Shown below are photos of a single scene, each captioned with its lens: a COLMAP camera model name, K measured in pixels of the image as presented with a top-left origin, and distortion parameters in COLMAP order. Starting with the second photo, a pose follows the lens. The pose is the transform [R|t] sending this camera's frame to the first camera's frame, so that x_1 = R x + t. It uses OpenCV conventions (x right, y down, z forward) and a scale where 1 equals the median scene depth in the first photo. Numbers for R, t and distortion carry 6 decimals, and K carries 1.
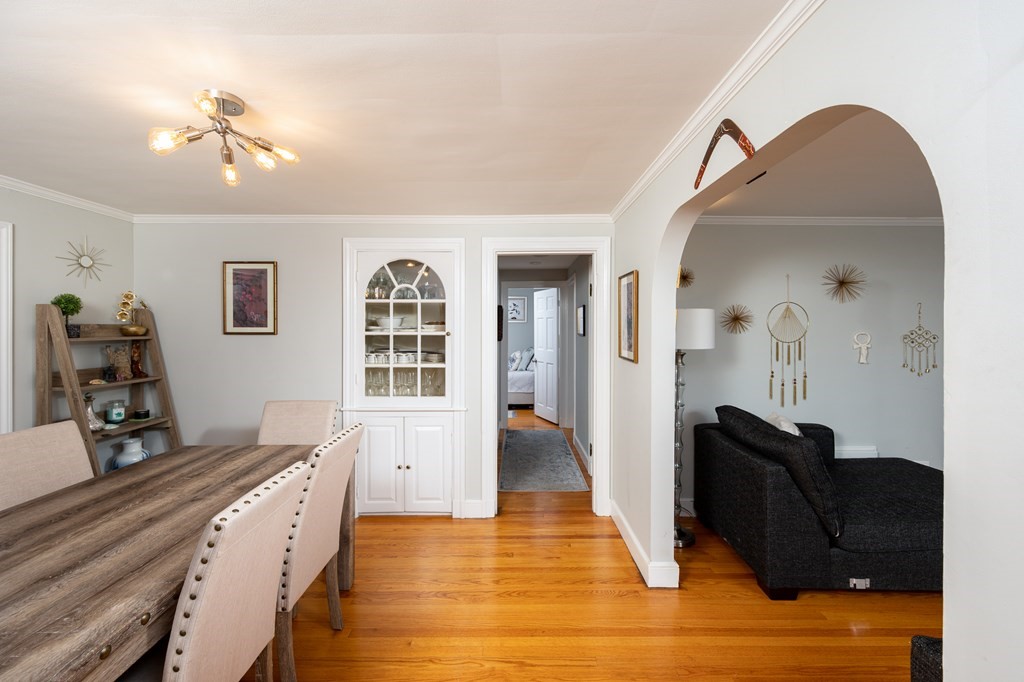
lens RADIAL K [[409.5, 0, 509.0], [0, 409.5, 335.8], [0, 0, 1]] dist [-0.022951, -0.000563]
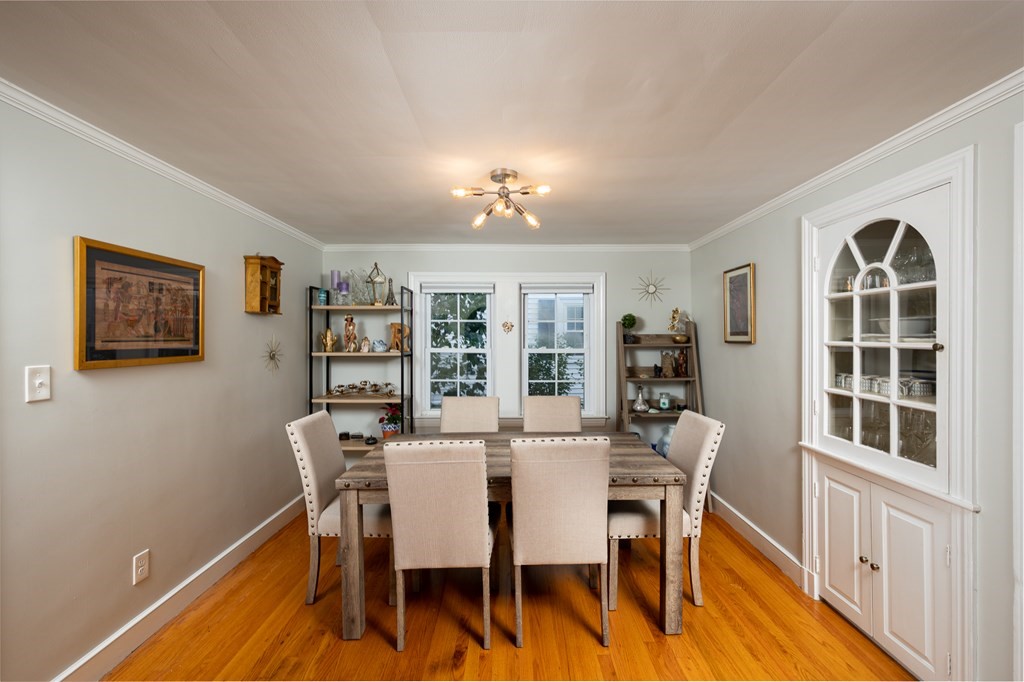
lens RADIAL K [[435.9, 0, 514.5], [0, 435.9, 344.2], [0, 0, 1]] dist [-0.002879, -0.000391]
pose [[-0.005002, 0.012549, -0.999909, 0.396740], [-0.016898, 0.999777, 0.012632, -0.005337], [0.999845, 0.016960, -0.004788, 0.471671]]
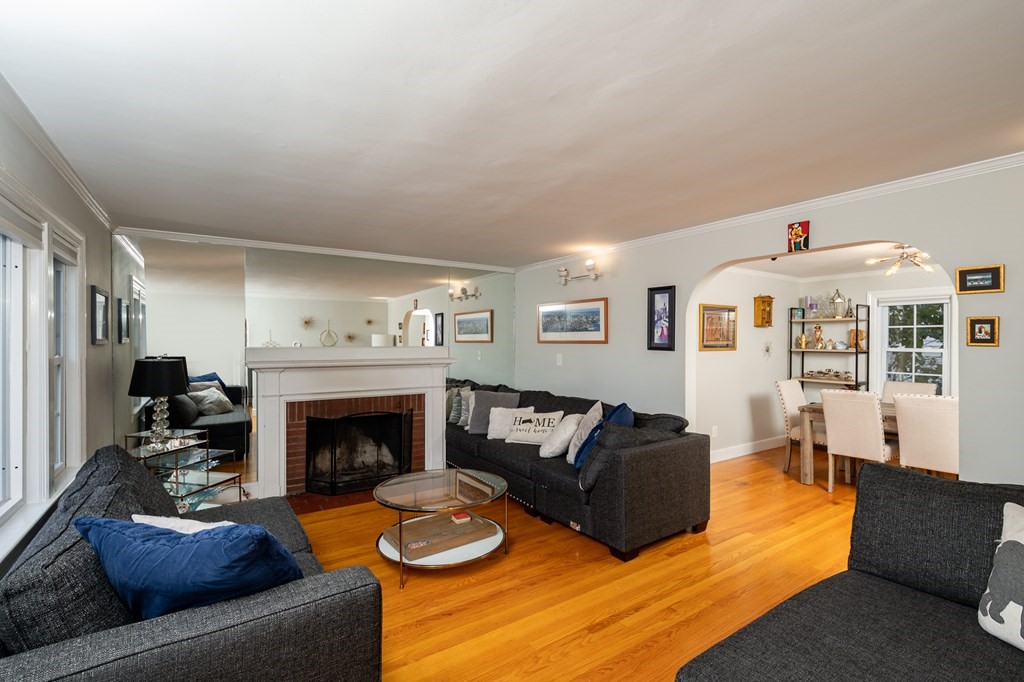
lens RADIAL K [[469.6, 0, 507.9], [0, 469.6, 343.2], [0, 0, 1]] dist [-0.001822, -0.000191]
pose [[-0.843346, 0.002267, -0.537366, 1.338625], [-0.011309, 0.999695, 0.021965, -0.013695], [0.537252, 0.024601, -0.843063, 0.965791]]
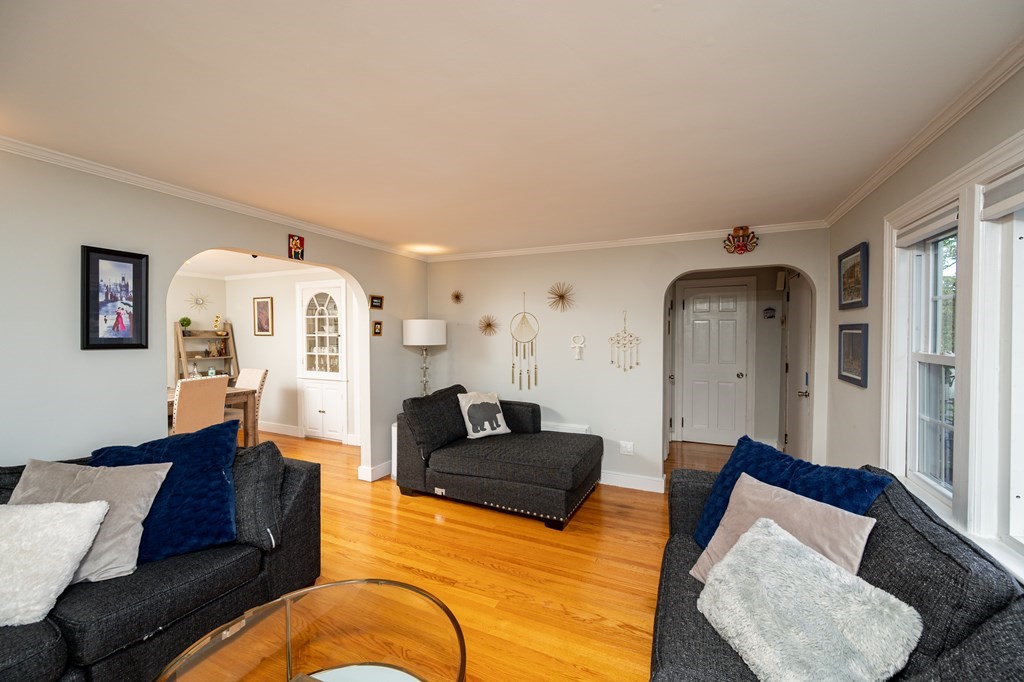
lens RADIAL K [[409.5, 0, 519.3], [0, 409.5, 340.4], [0, 0, 1]] dist [-0.022951, -0.000563]
pose [[0.911694, 0.006758, -0.410814, 1.240483], [-0.006947, 0.999975, 0.001034, 0.008990], [0.410811, 0.001911, 0.911719, -0.244120]]
